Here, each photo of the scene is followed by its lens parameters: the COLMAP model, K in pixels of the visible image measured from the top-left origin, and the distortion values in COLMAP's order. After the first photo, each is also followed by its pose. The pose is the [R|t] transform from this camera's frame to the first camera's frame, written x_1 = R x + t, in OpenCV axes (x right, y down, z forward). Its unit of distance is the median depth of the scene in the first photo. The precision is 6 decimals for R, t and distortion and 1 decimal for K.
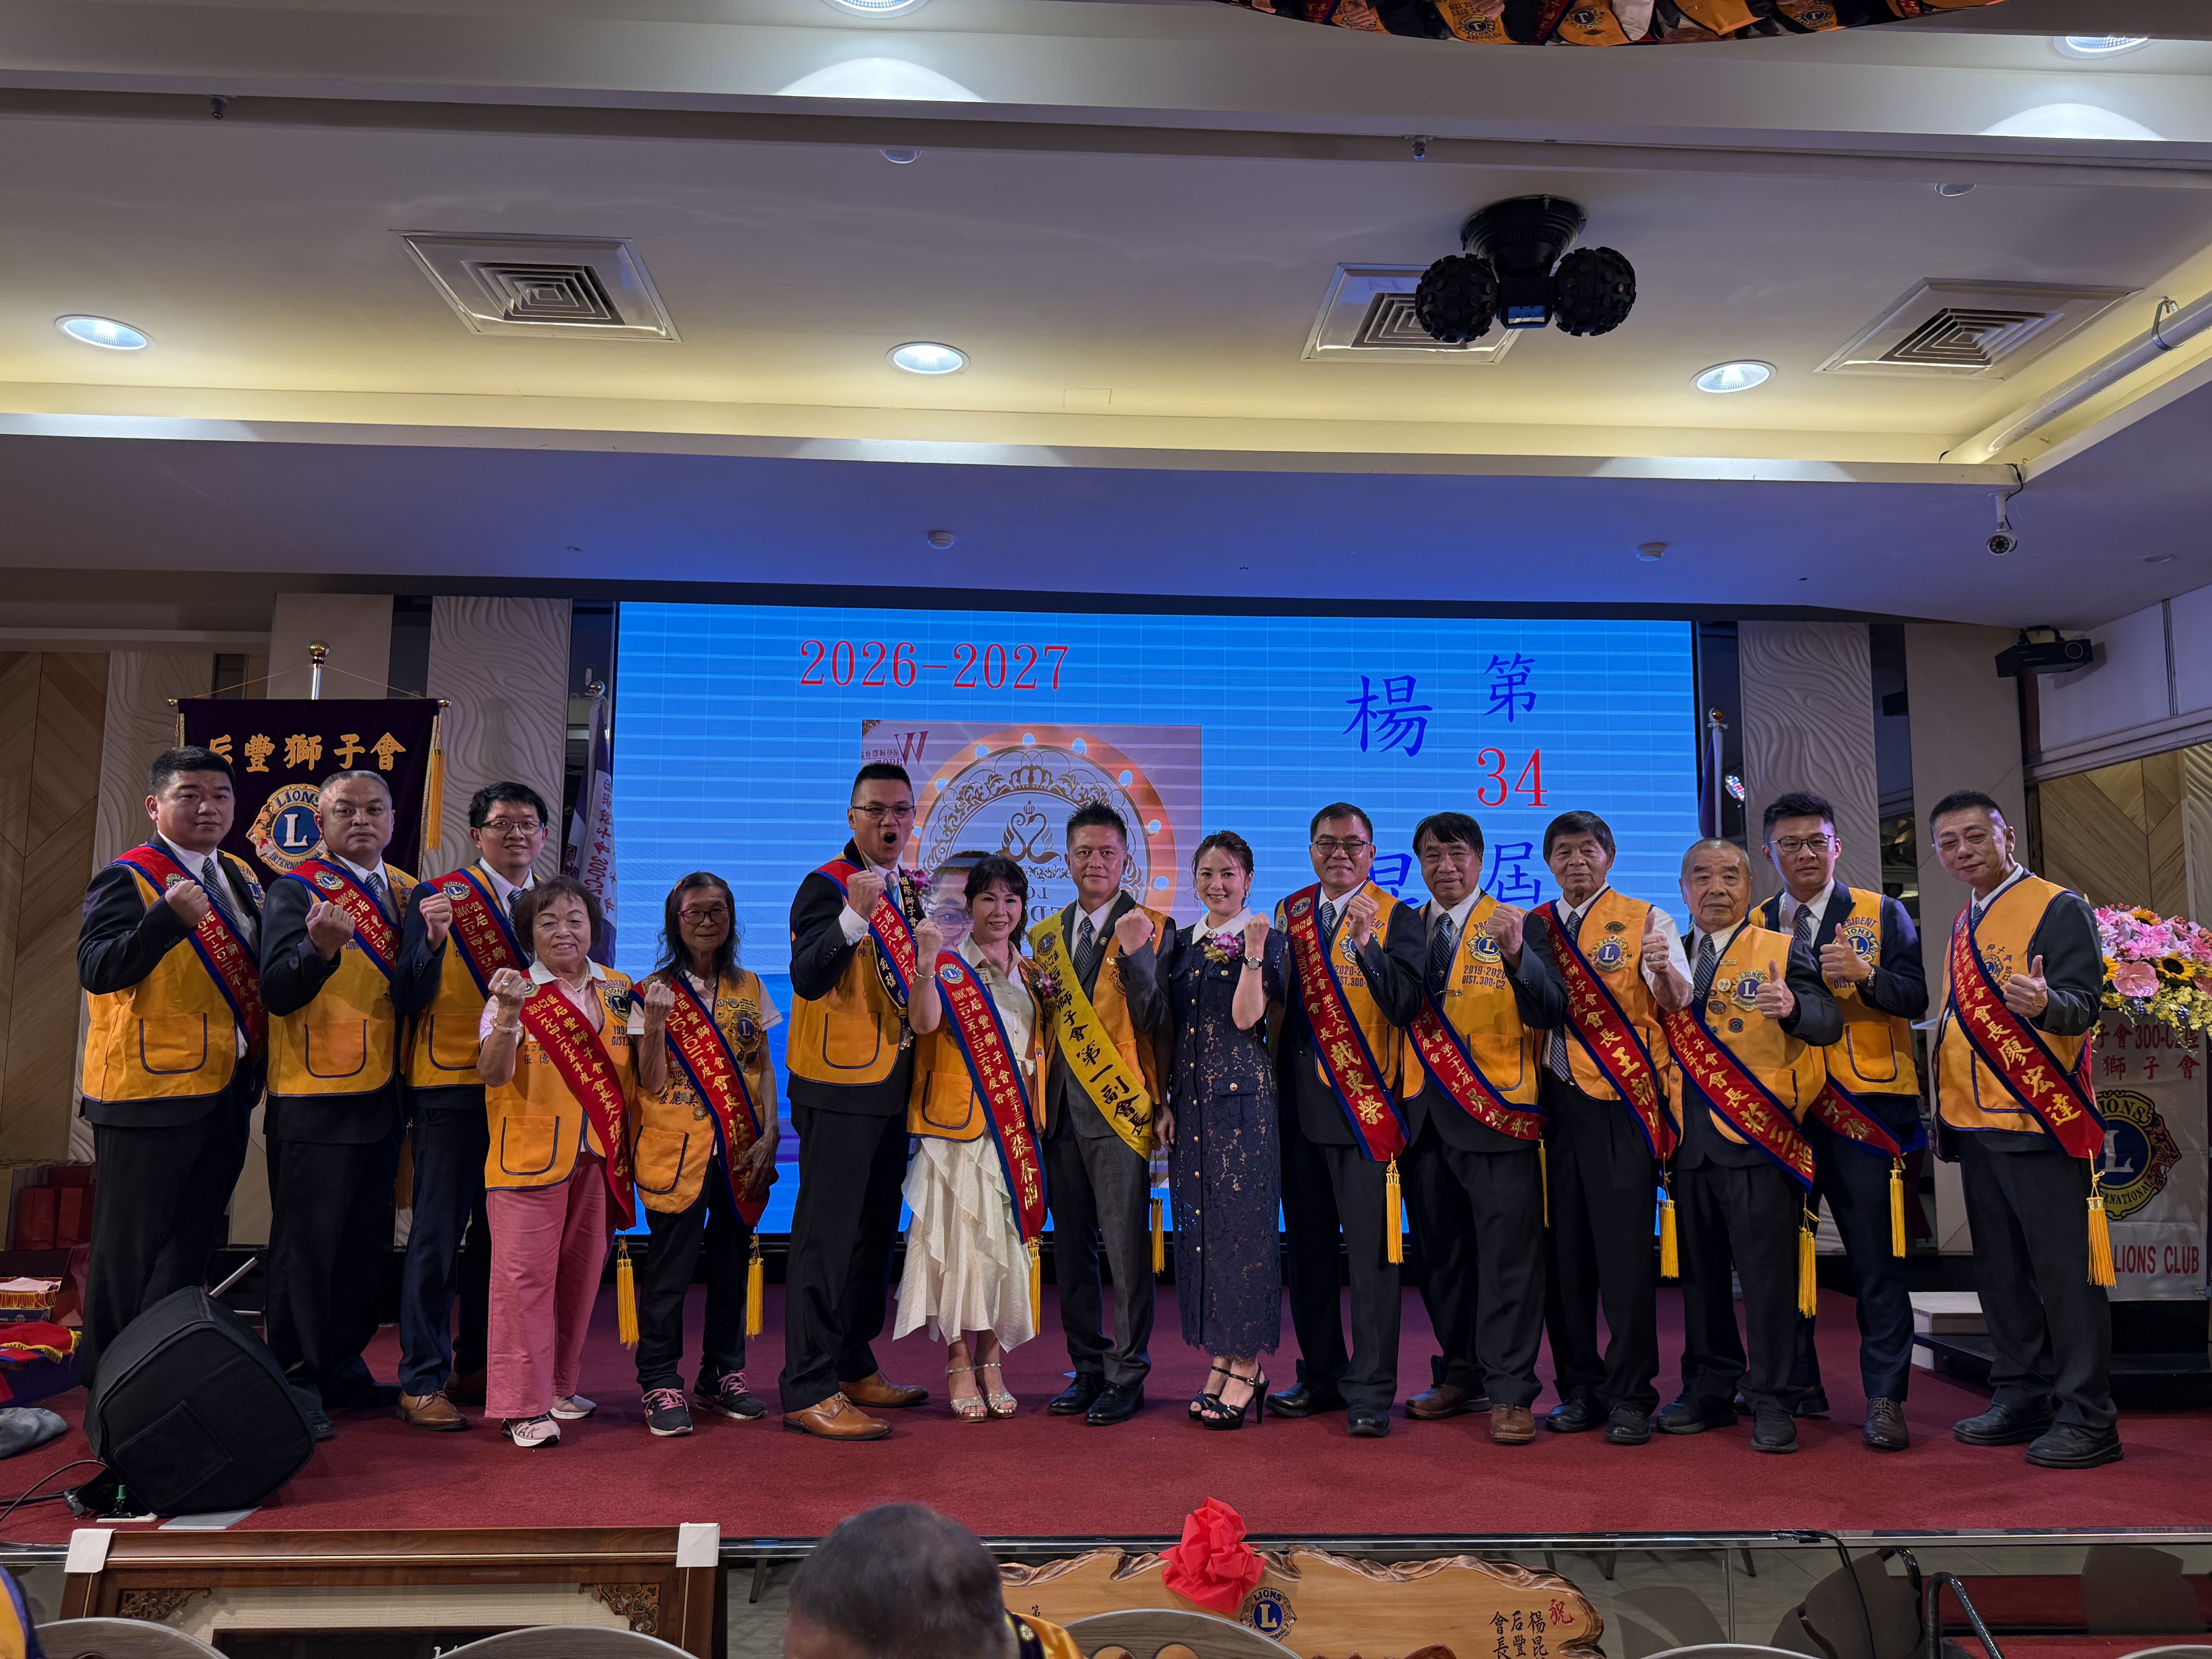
lens RADIAL K [[1542.2, 0, 1100.5], [0, 1542.2, 842.8], [0, 0, 1]] dist [0.001683, -0.004360]
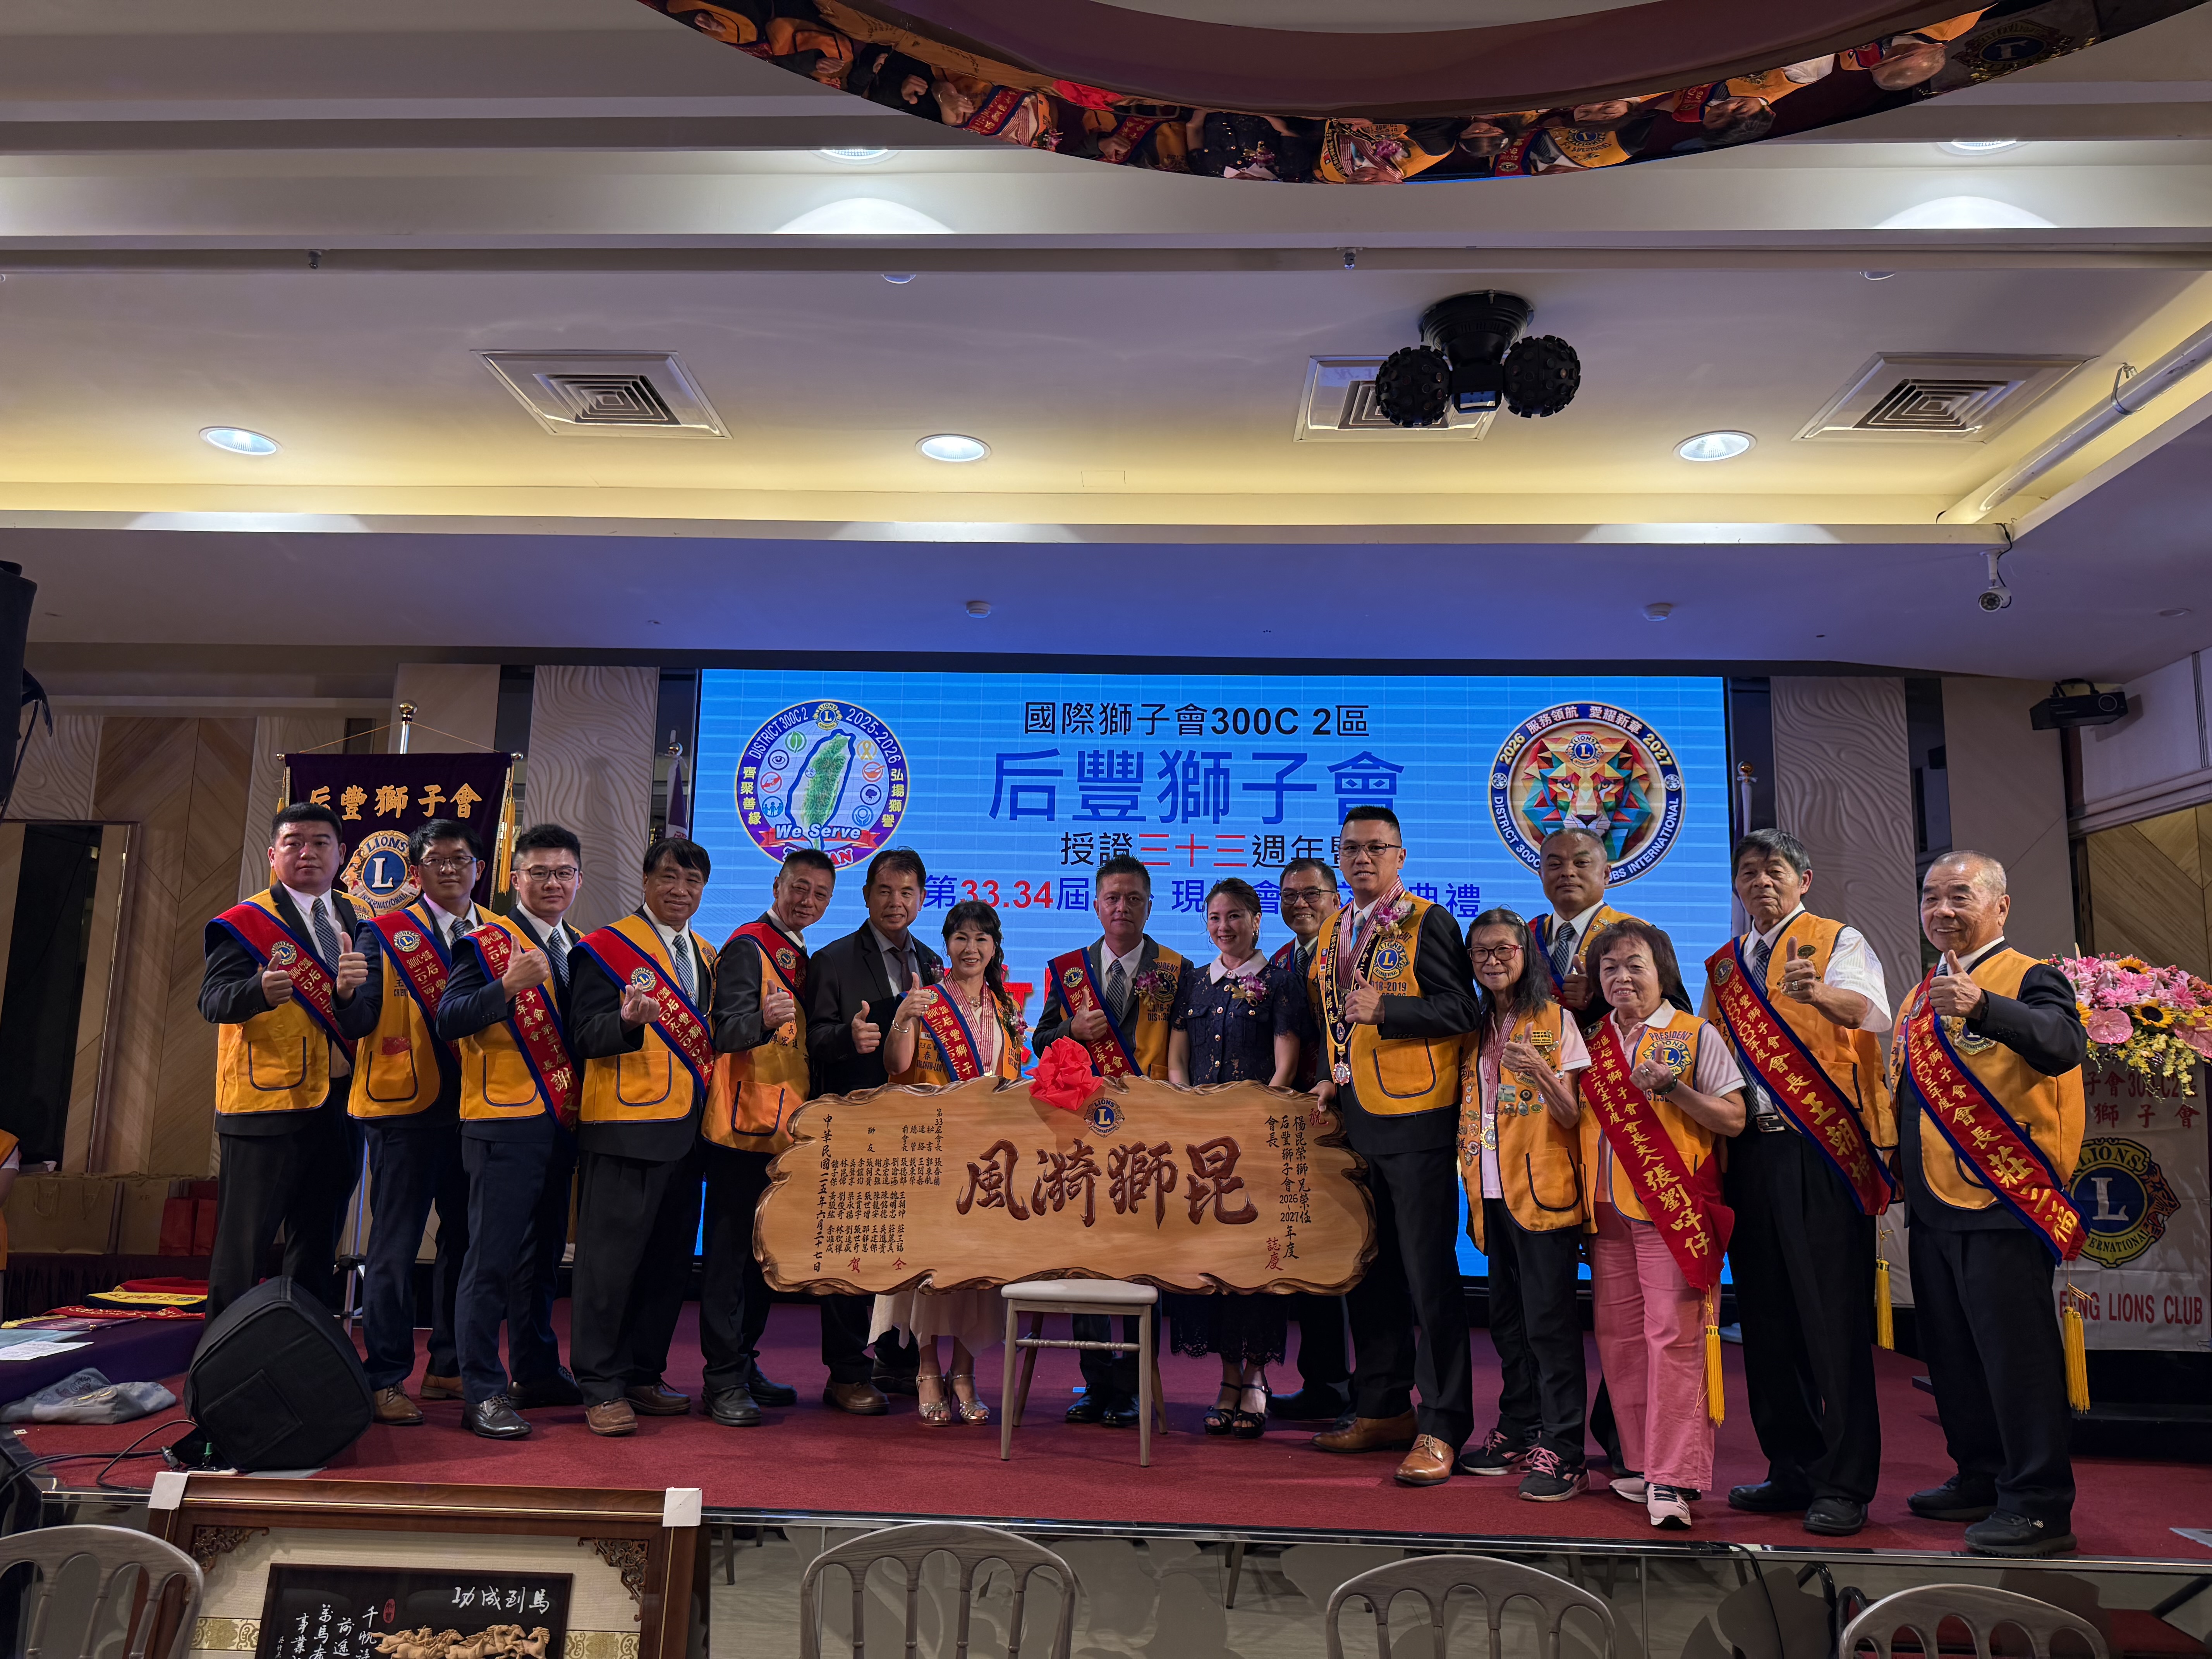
lens RADIAL K [[1542.2, 0, 1100.5], [0, 1542.2, 842.8], [0, 0, 1]] dist [0.001683, -0.004360]
pose [[0.995999, 0.000343, -0.089362, 0.090960], [-0.003586, 0.999341, -0.036131, 0.006172], [0.089290, 0.036307, 0.995344, -0.070854]]
